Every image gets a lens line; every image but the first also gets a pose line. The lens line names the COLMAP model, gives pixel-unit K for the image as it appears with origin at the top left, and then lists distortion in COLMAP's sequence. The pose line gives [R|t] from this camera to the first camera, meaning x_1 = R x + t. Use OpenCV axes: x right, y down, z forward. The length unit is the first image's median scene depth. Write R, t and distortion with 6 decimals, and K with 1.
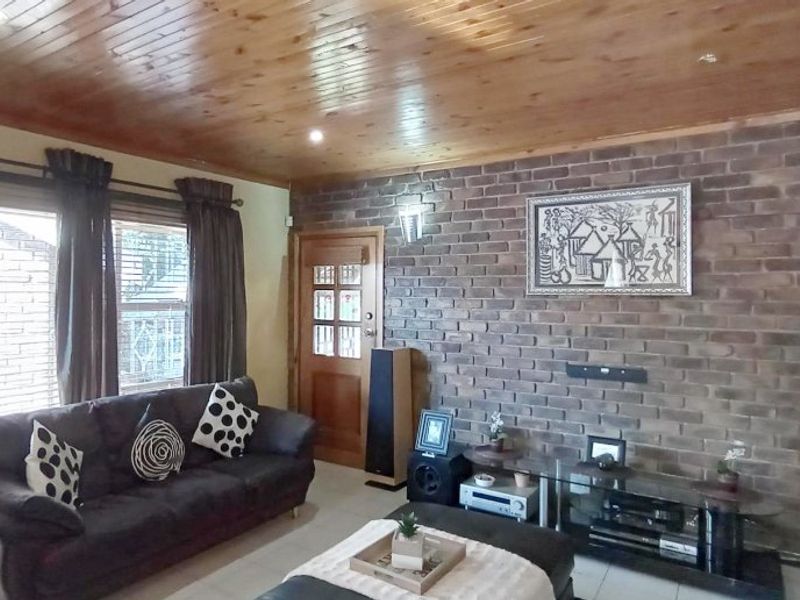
lens RADIAL K [[538.2, 0, 400.0], [0, 538.2, 300.0], [0, 0, 1]] dist [-0.000720, 0.000178]
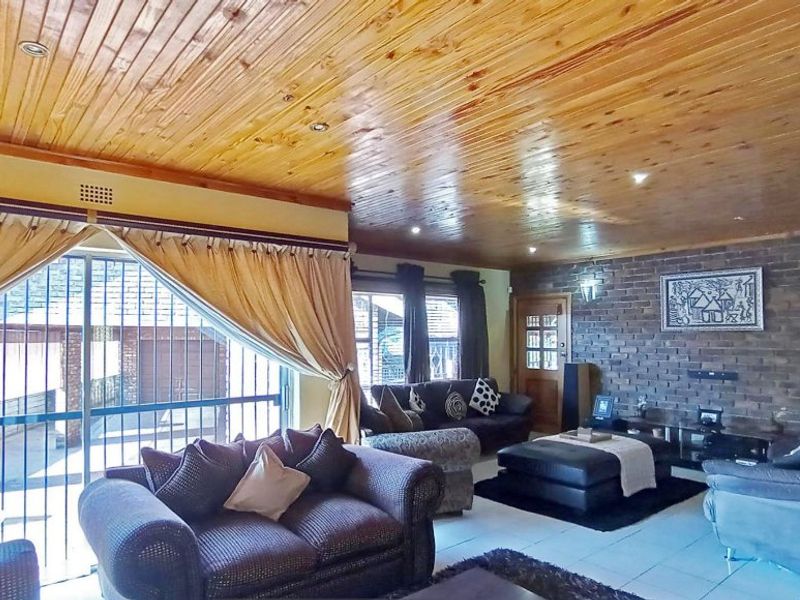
lens RADIAL K [[562.0, 0, 352.8], [0, 562.0, 326.5], [0, 0, 1]] dist [0.078584, 0.004560]
pose [[0.922324, -0.013155, -0.386195, 0.031254], [0.000995, 0.999498, -0.031669, 0.032990], [0.386417, 0.028825, 0.921874, -1.099408]]
